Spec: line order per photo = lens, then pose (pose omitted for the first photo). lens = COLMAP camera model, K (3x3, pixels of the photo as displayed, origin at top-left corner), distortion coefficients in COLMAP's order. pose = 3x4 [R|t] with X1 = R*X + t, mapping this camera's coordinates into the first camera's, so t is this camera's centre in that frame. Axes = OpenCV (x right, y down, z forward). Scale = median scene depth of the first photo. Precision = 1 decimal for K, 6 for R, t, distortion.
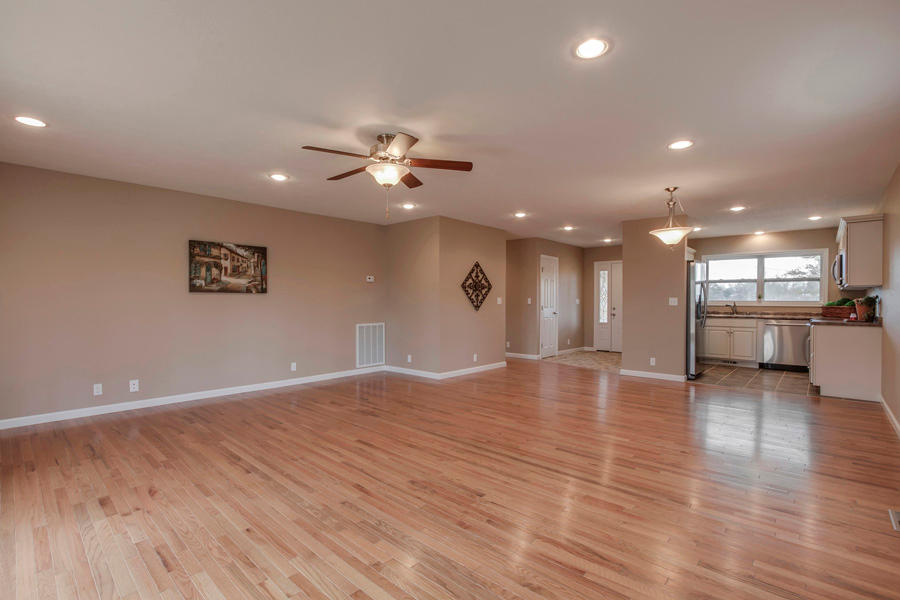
lens RADIAL K [[422.6, 0, 447.9], [0, 422.6, 304.4], [0, 0, 1]] dist [-0.014943, 0.000669]
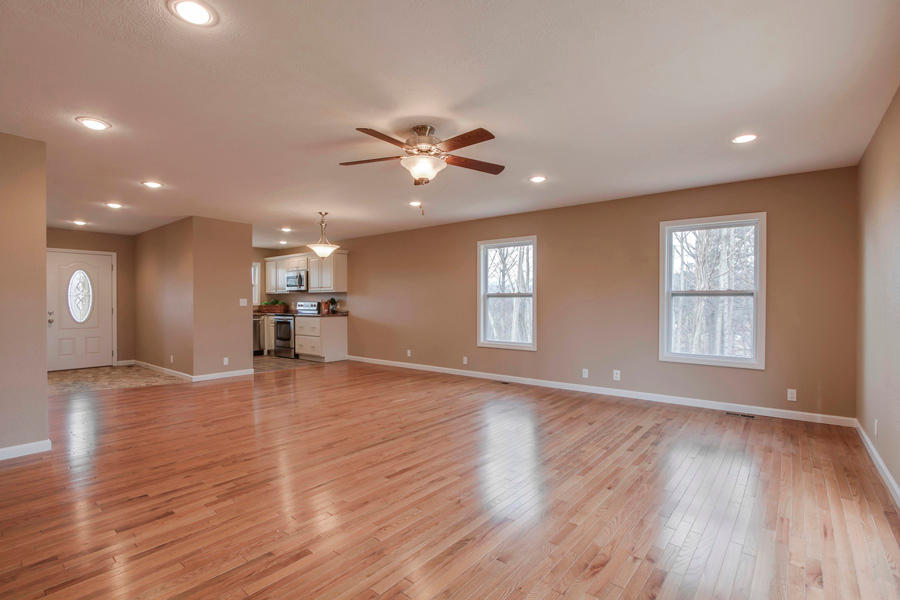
lens RADIAL K [[422.6, 0, 450.2], [0, 422.6, 301.3], [0, 0, 1]] dist [-0.014943, 0.000669]
pose [[-0.057870, -0.002336, 0.998321, -0.712883], [0.012000, 0.999923, 0.003035, -0.007670], [-0.998252, 0.012155, -0.057838, 0.650616]]
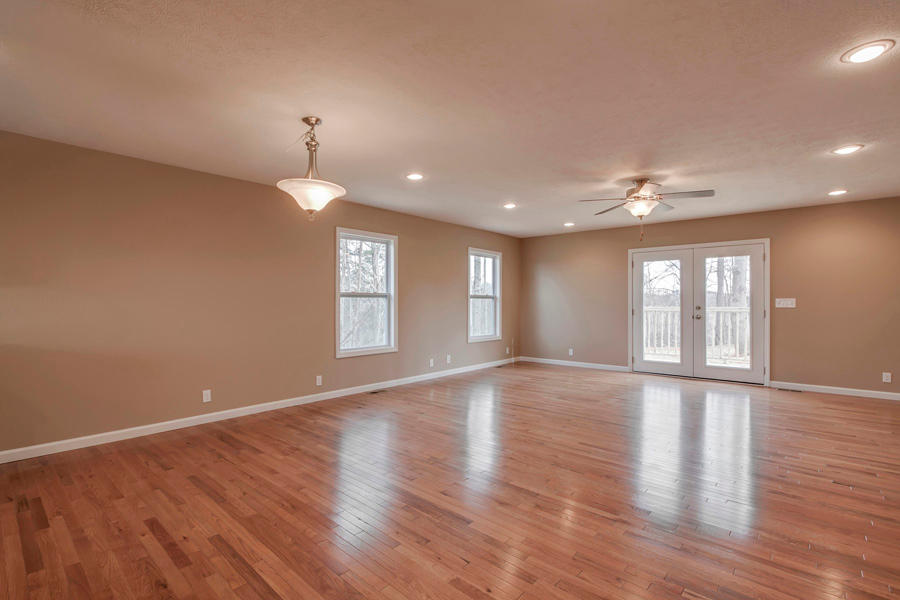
lens RADIAL K [[422.6, 0, 446.9], [0, 422.6, 305.5], [0, 0, 1]] dist [-0.014943, 0.000669]
pose [[-0.999886, -0.001679, -0.014986, 0.287710], [-0.001979, 0.999797, 0.020026, -0.014602], [0.014949, 0.020054, -0.999687, 1.489991]]
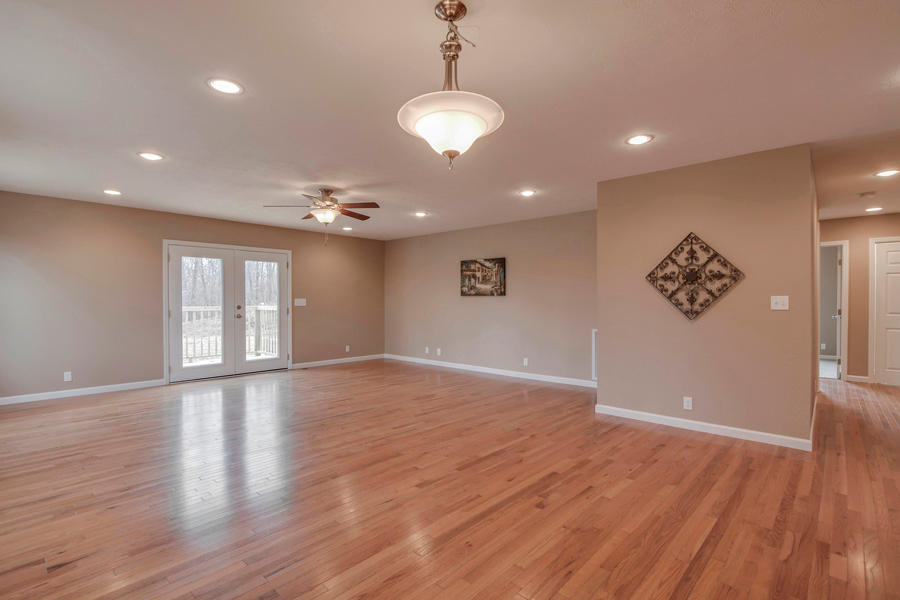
lens RADIAL K [[422.6, 0, 448.6], [0, 422.6, 304.3], [0, 0, 1]] dist [-0.014943, 0.000669]
pose [[0.000428, 0.005602, -0.999984, 0.830822], [-0.010711, 0.999927, 0.005597, -0.007385], [0.999943, 0.010709, 0.000488, 0.899426]]
